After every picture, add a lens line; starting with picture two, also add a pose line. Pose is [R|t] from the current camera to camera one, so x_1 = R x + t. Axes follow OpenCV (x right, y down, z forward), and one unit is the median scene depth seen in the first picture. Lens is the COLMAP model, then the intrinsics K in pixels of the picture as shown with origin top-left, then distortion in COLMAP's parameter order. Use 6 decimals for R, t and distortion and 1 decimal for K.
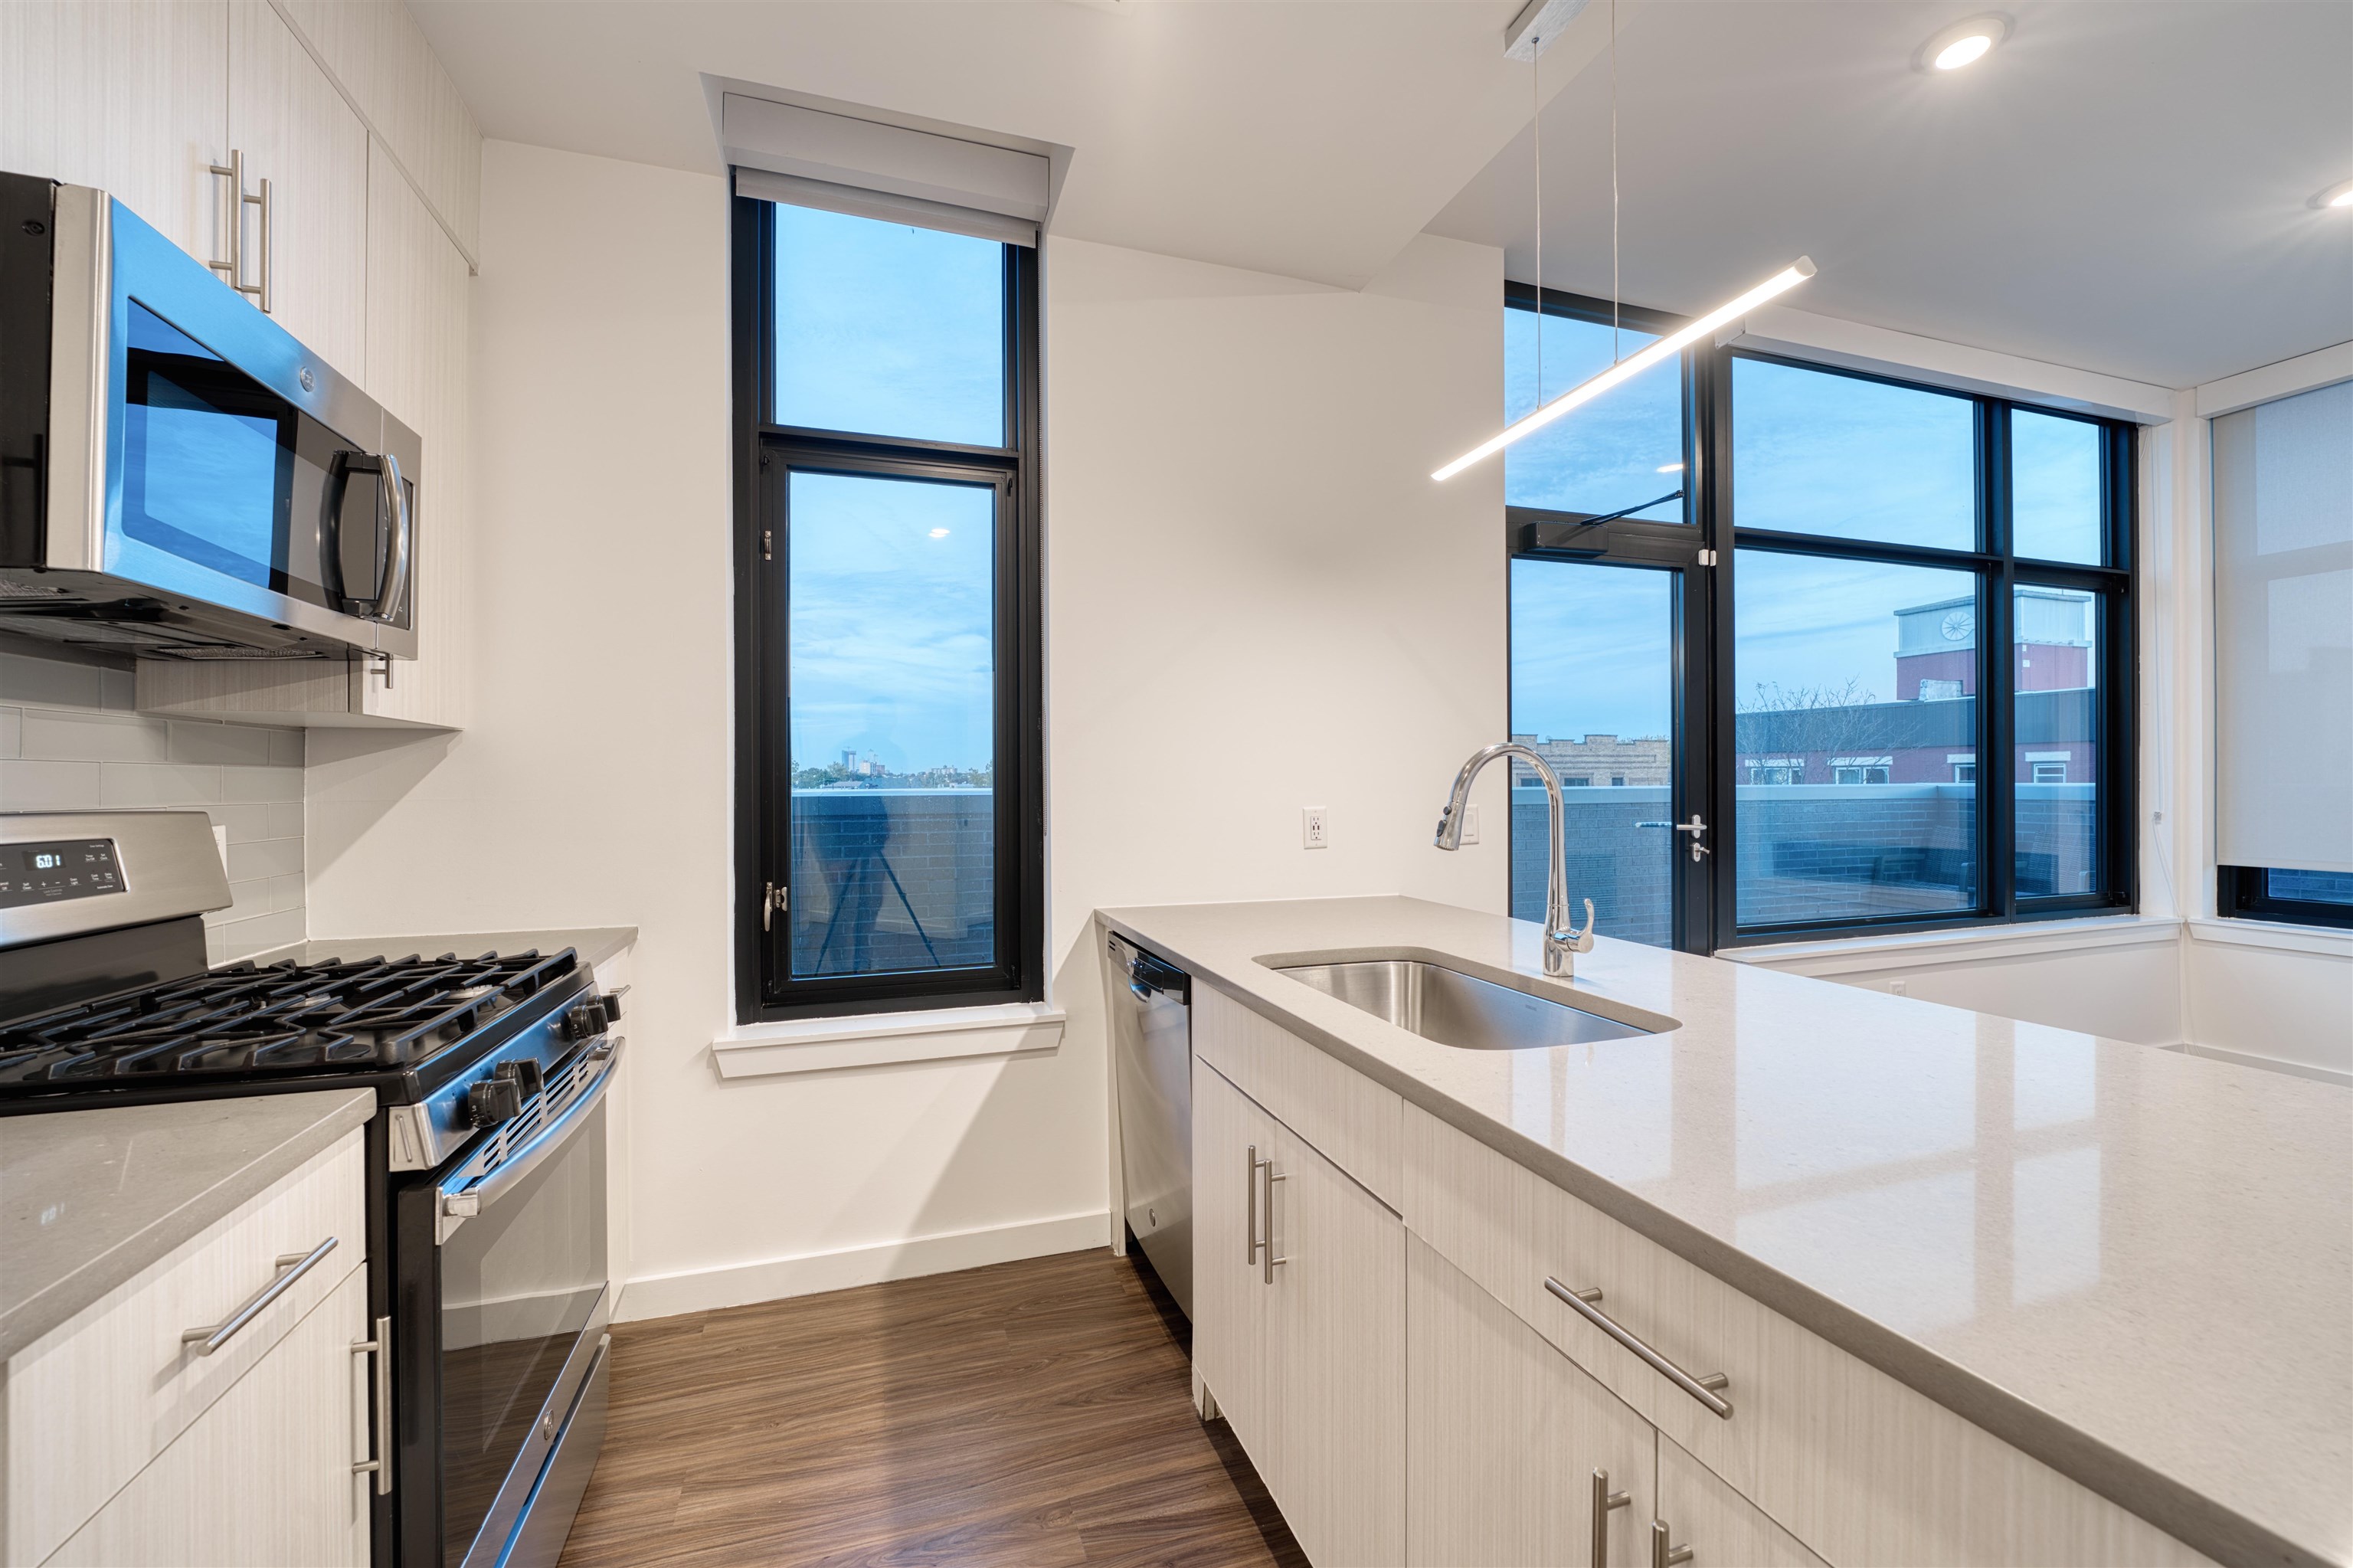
lens RADIAL K [[962.3, 0, 1194.5], [0, 962.3, 790.6], [0, 0, 1]] dist [-0.009142, -0.001012]
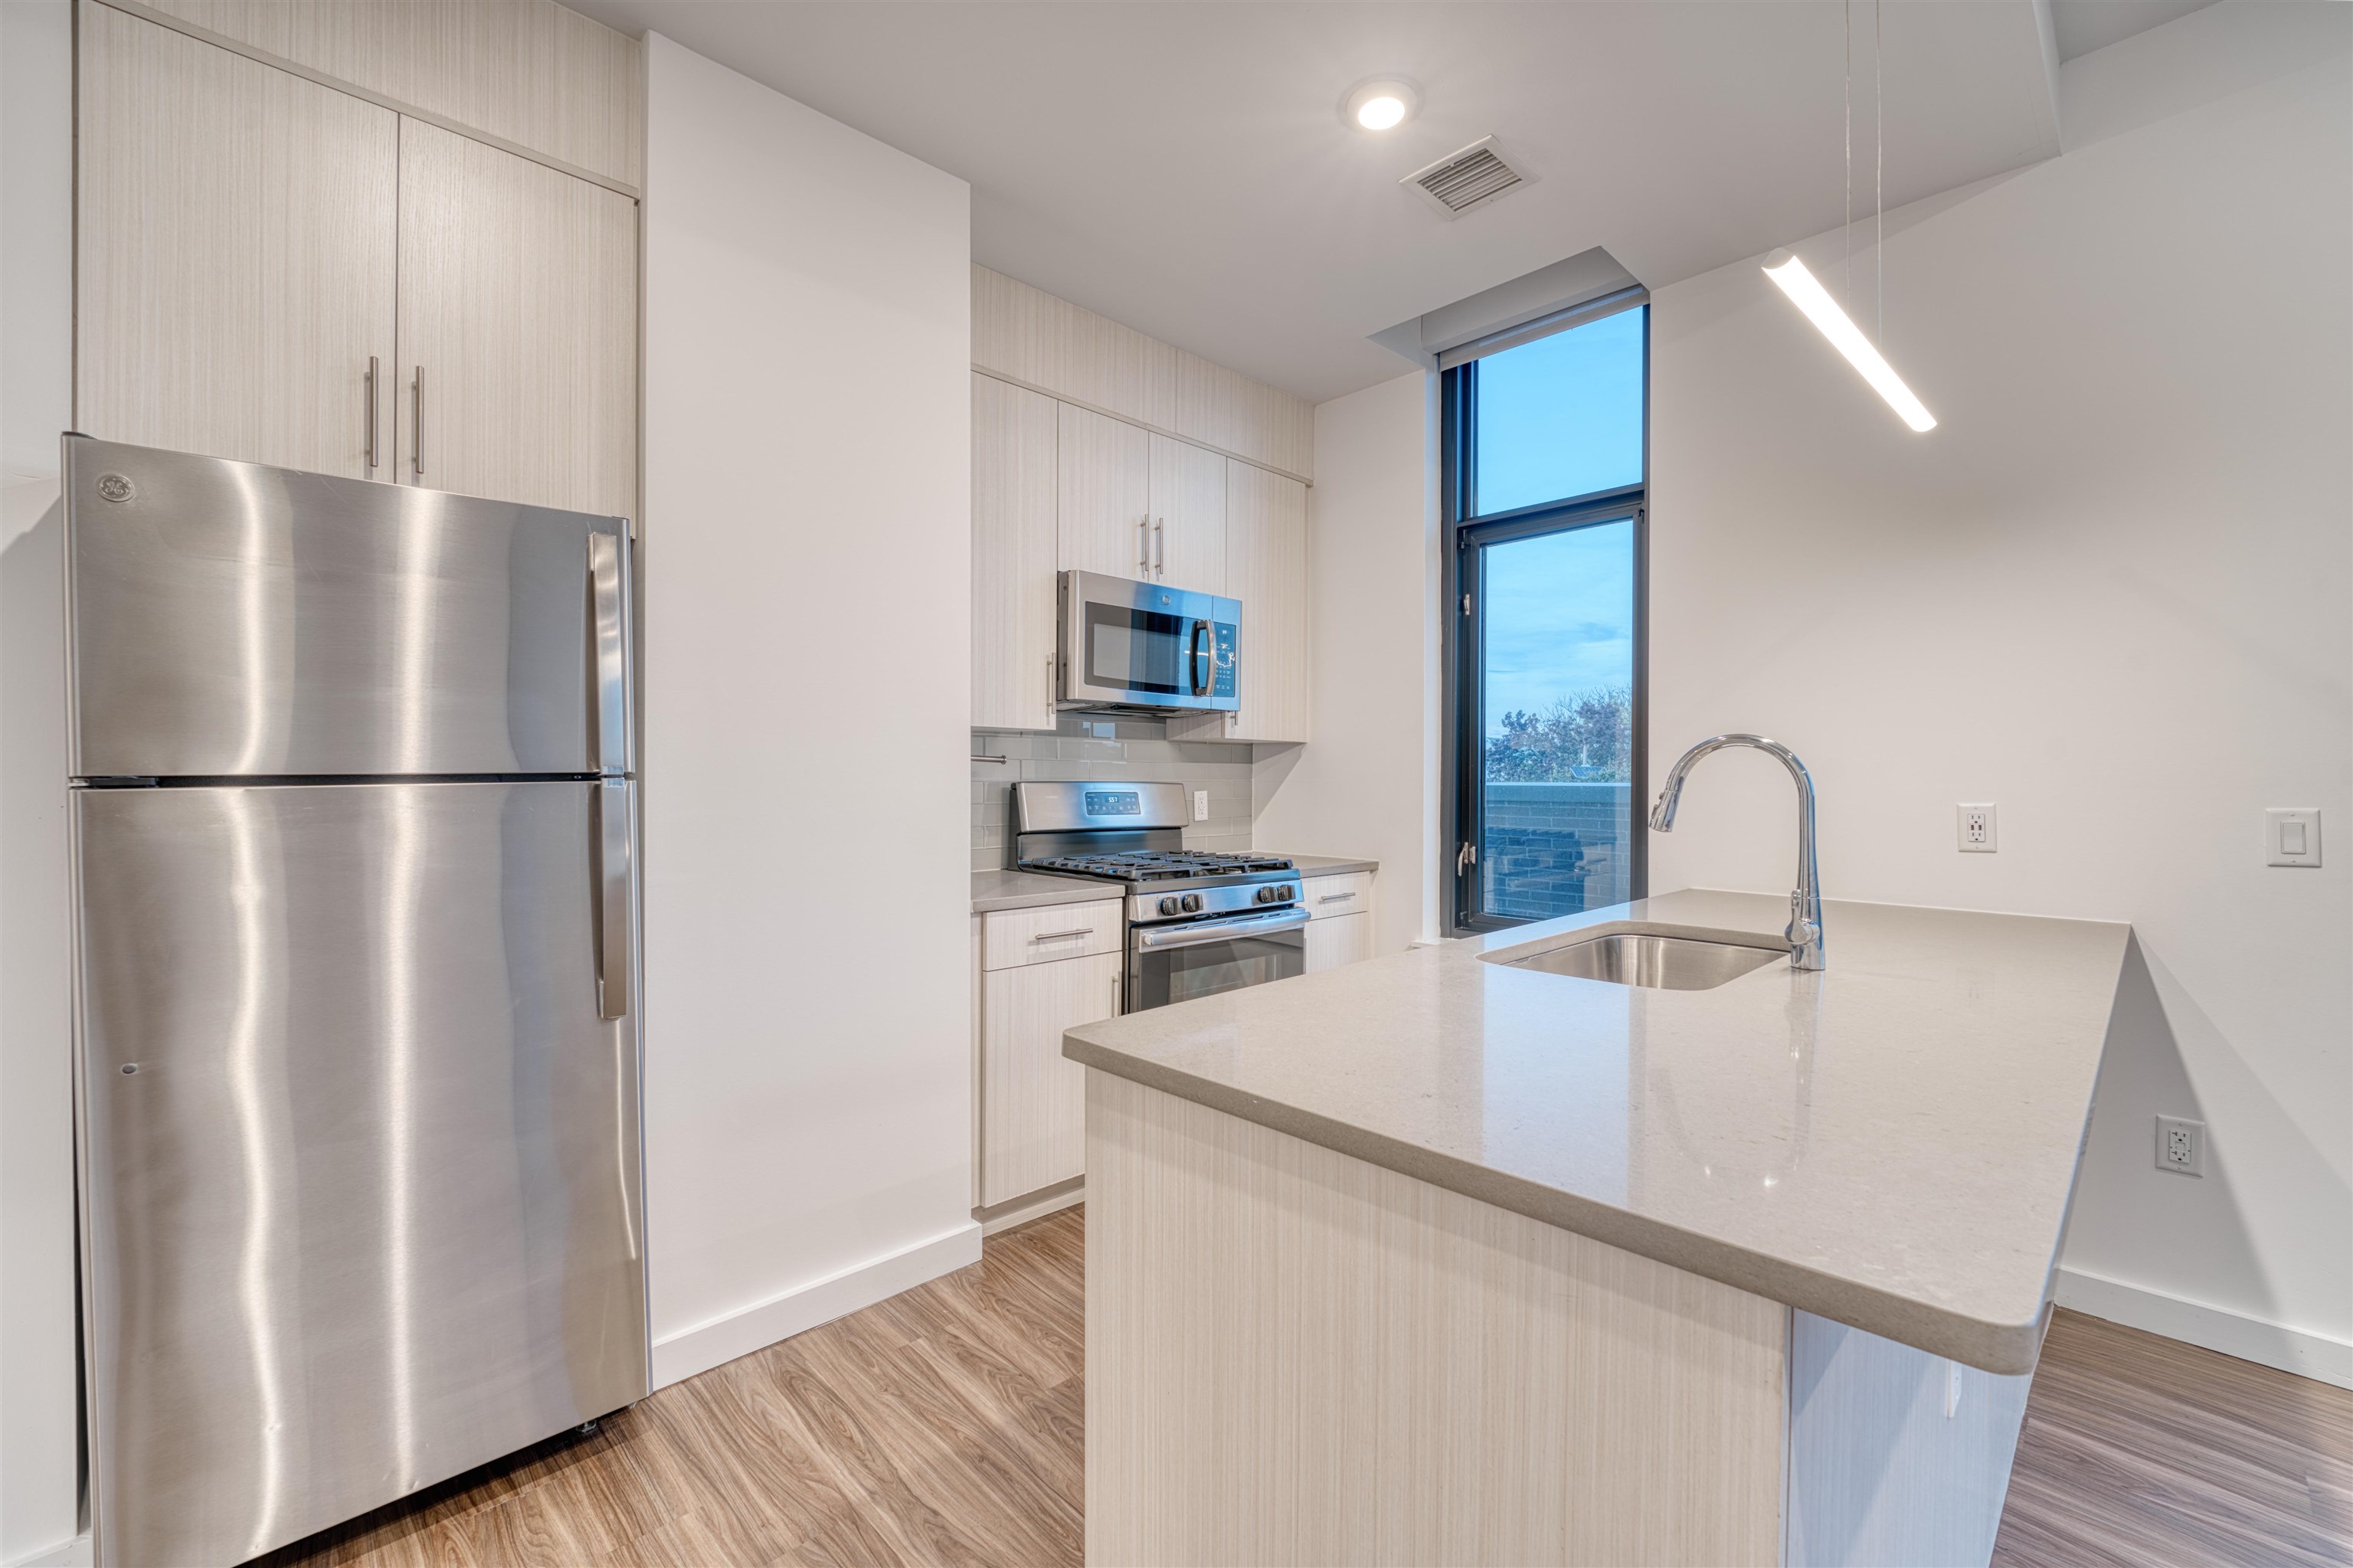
lens RADIAL K [[962.3, 0, 1182.0], [0, 962.3, 791.0], [0, 0, 1]] dist [-0.009142, -0.001012]
pose [[0.412144, 0.022206, -0.910848, 0.796116], [-0.013663, 0.999741, 0.018191, 0.000403], [0.911016, 0.004948, 0.412340, 0.031147]]
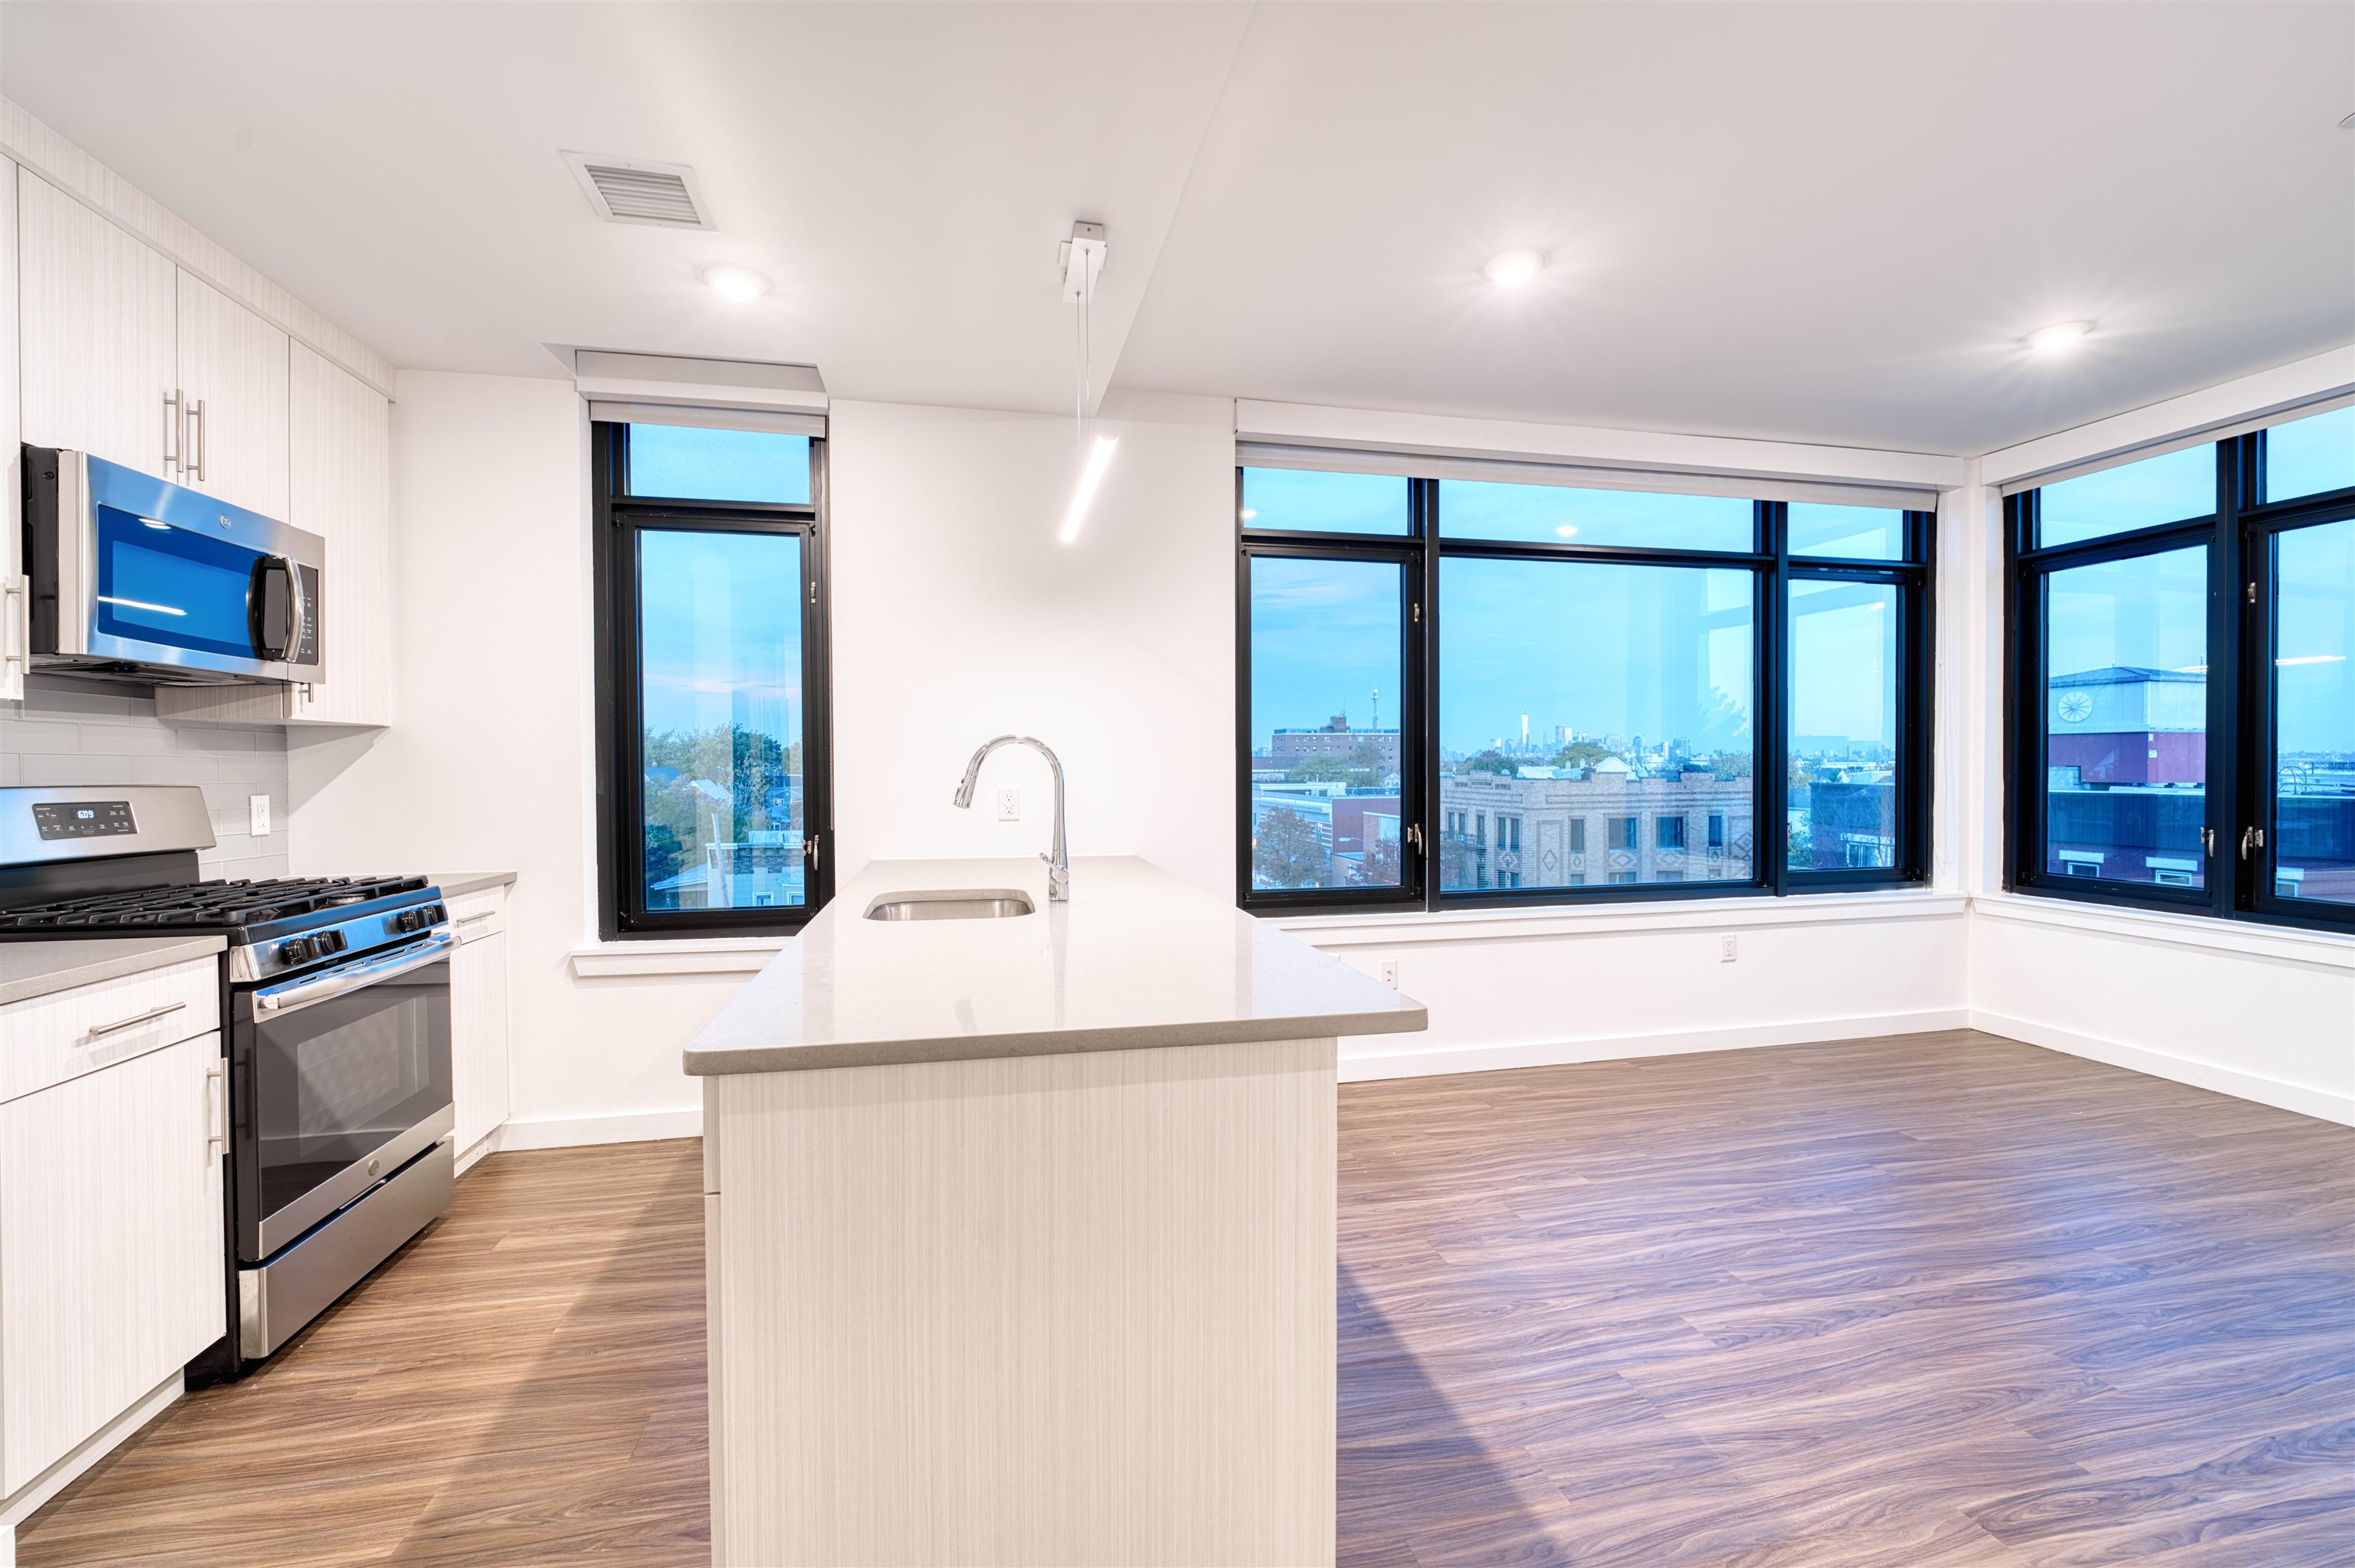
lens RADIAL K [[962.9, 0, 1187.0], [0, 962.9, 780.8], [0, 0, 1]] dist [-0.009142, -0.001012]
pose [[0.994011, 0.001099, -0.109276, 0.565486], [-0.000264, 0.999971, 0.007662, 0.004358], [0.109281, -0.007587, 0.993982, -0.288017]]
